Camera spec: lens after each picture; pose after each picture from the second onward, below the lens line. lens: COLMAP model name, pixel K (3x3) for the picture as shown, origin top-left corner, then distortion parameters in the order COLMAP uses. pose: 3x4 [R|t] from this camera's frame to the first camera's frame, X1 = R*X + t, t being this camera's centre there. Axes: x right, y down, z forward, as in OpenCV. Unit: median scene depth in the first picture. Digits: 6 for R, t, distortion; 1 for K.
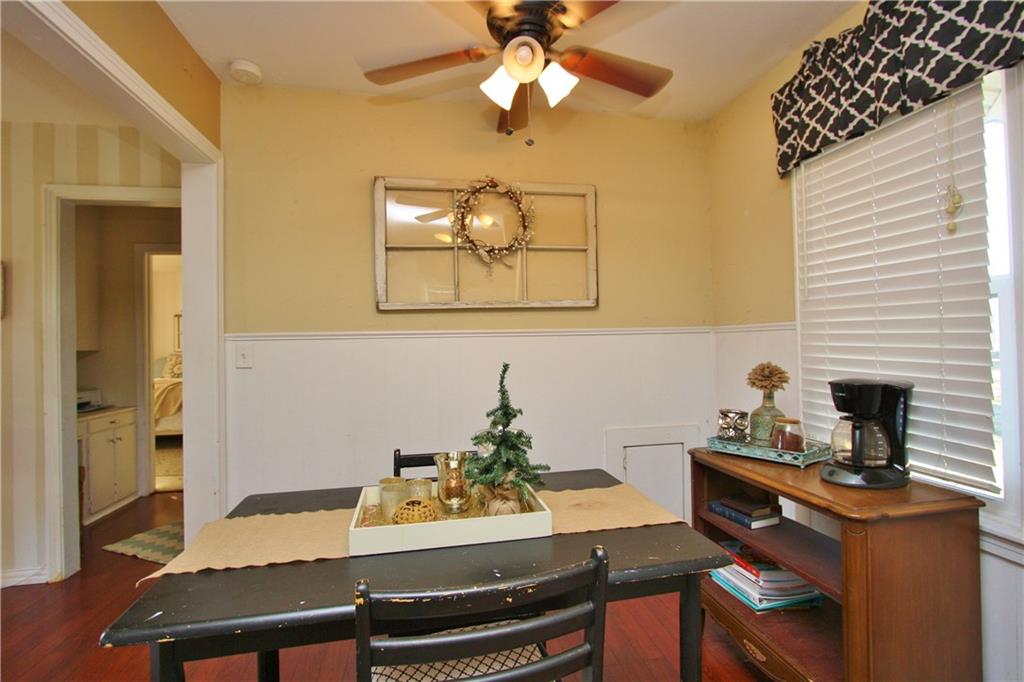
lens RADIAL K [[476.9, 0, 513.9], [0, 476.9, 337.5], [0, 0, 1]] dist [-0.011759, 0.001288]
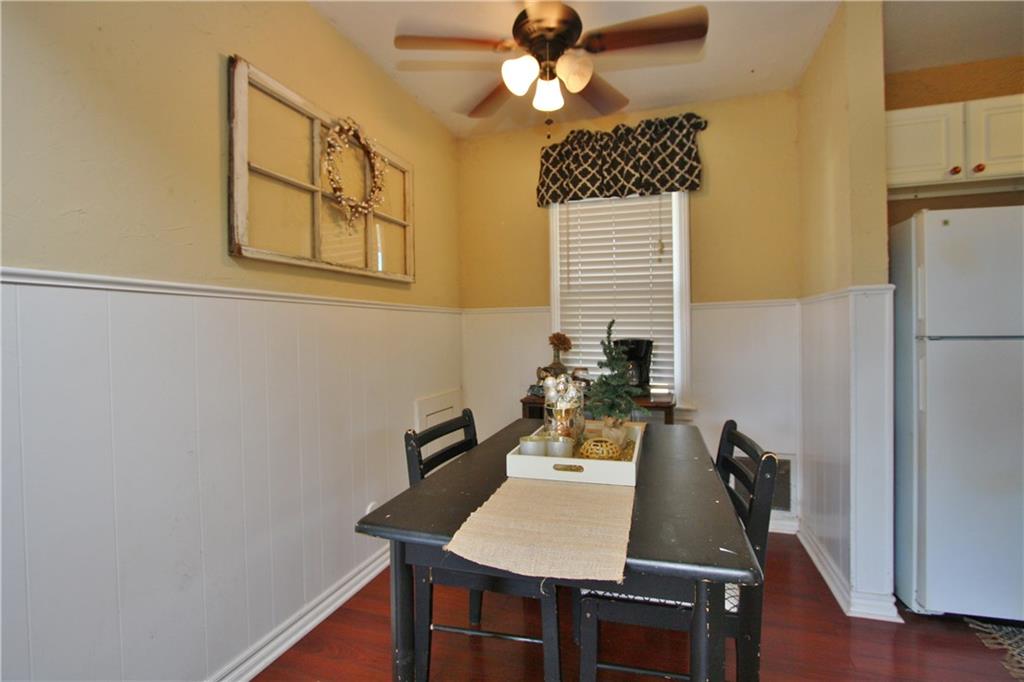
lens RADIAL K [[476.9, 0, 513.9], [0, 476.9, 337.5], [0, 0, 1]] dist [-0.011759, 0.001288]
pose [[0.477911, -0.004153, 0.878399, -0.912772], [-0.000882, 0.999986, 0.005208, 0.067017], [-0.878408, -0.003264, 0.477900, 0.460979]]
